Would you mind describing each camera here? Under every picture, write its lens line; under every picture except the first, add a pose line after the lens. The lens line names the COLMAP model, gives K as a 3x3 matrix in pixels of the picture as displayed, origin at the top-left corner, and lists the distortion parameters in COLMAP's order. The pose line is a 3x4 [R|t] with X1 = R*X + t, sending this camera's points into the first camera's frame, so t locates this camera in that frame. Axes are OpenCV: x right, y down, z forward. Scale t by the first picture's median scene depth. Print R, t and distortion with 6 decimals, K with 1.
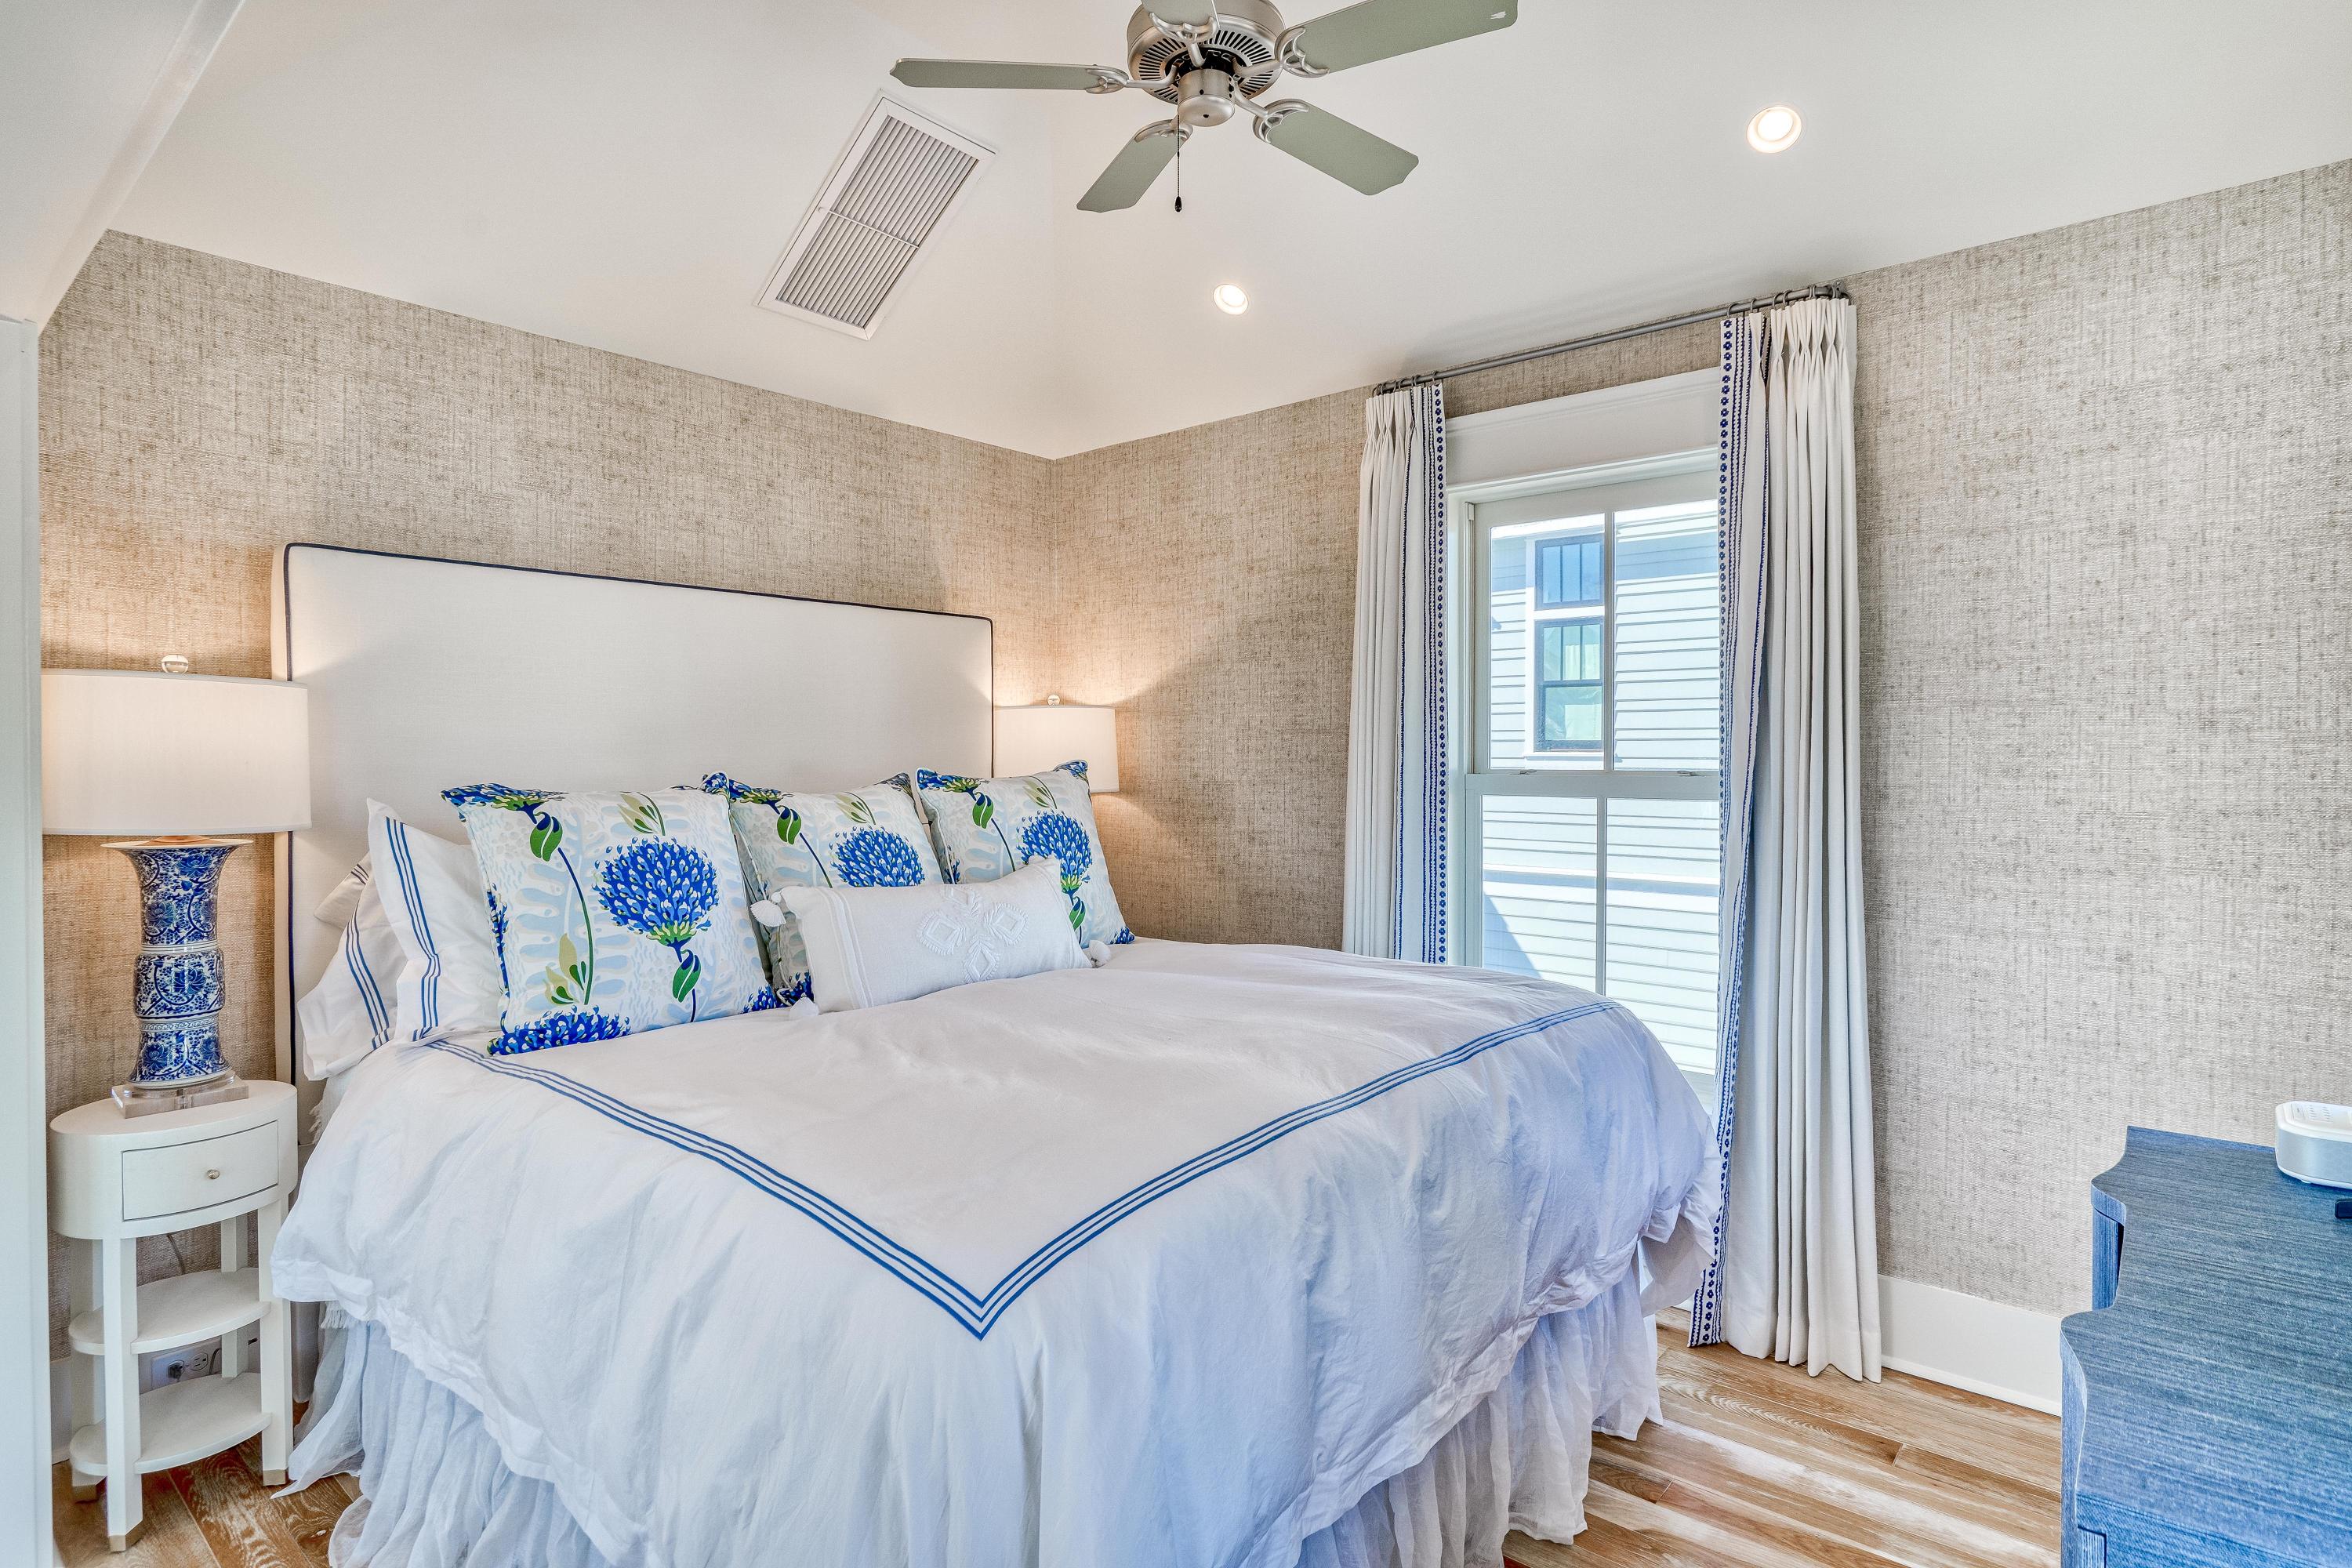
lens RADIAL K [[1220.0, 0, 1179.7], [0, 1220.0, 777.2], [0, 0, 1]] dist [-0.022252, 0.009798]
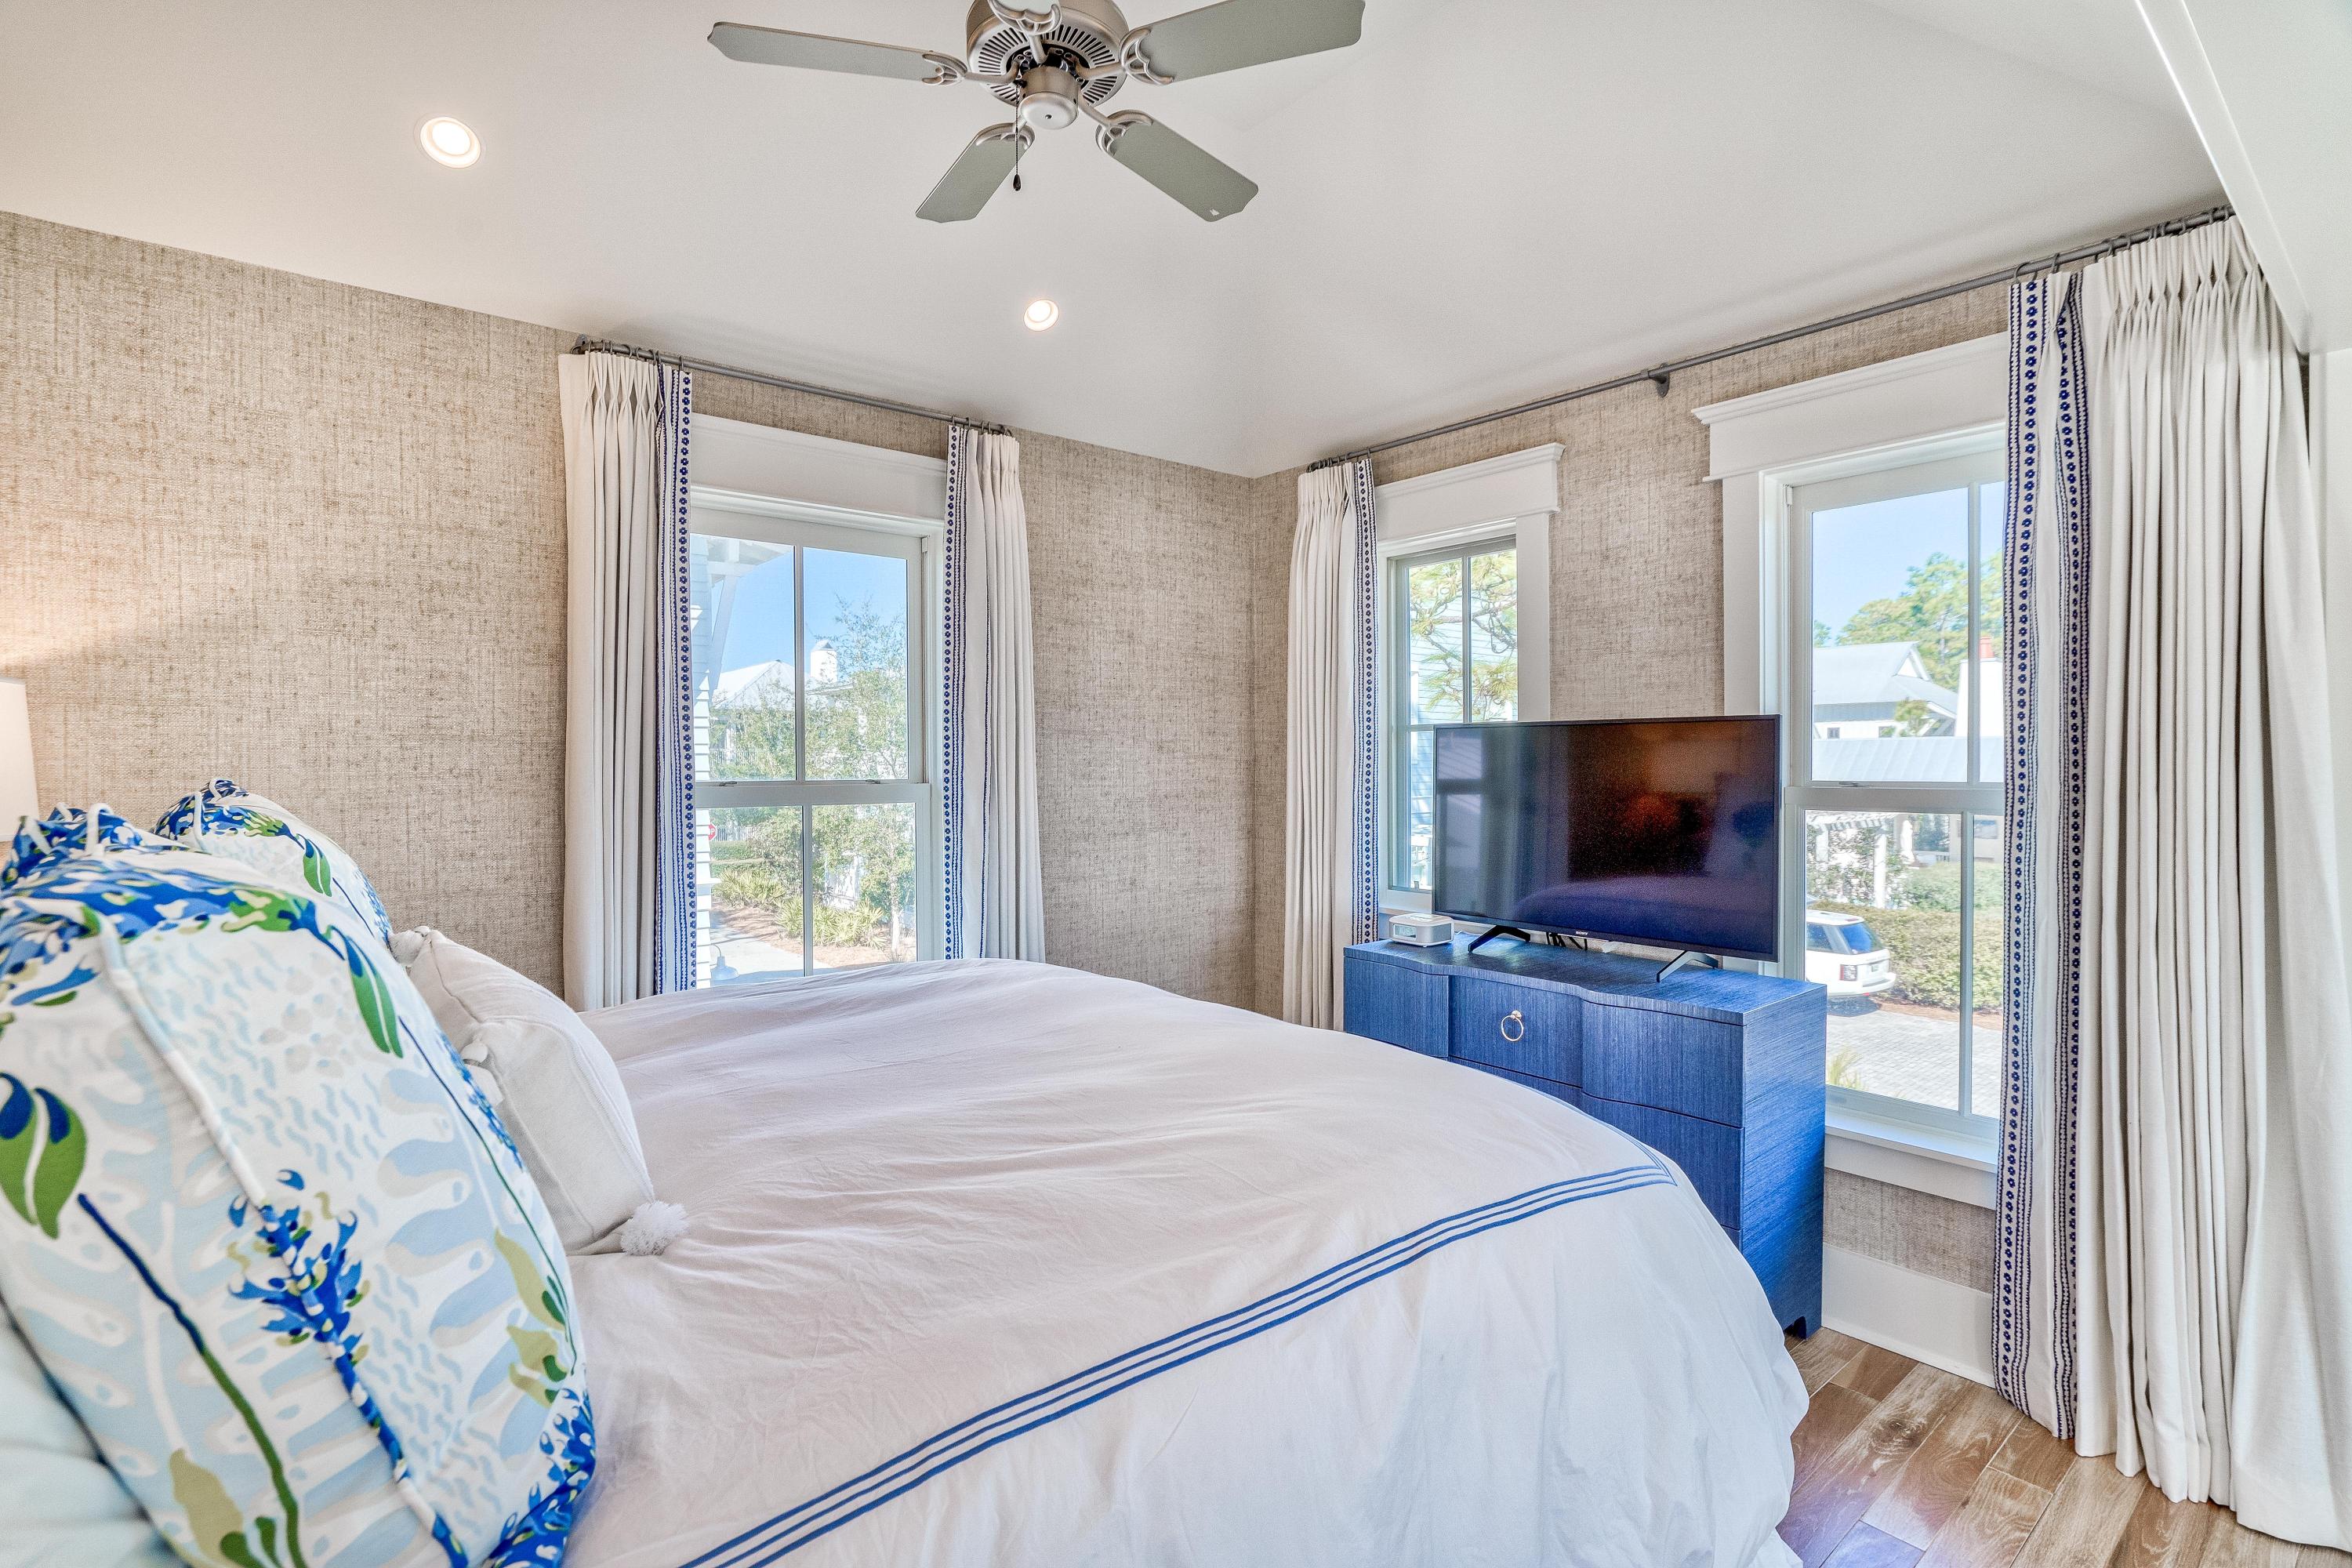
lens RADIAL K [[1095.5, 0, 1190.2], [0, 1095.5, 779.1], [0, 0, 1]] dist [-0.014365, 0.004686]
pose [[0.167270, -0.020323, 0.985702, -0.684876], [0.016342, 0.999707, 0.017839, -0.022537], [-0.985776, 0.013124, 0.167554, 0.589738]]
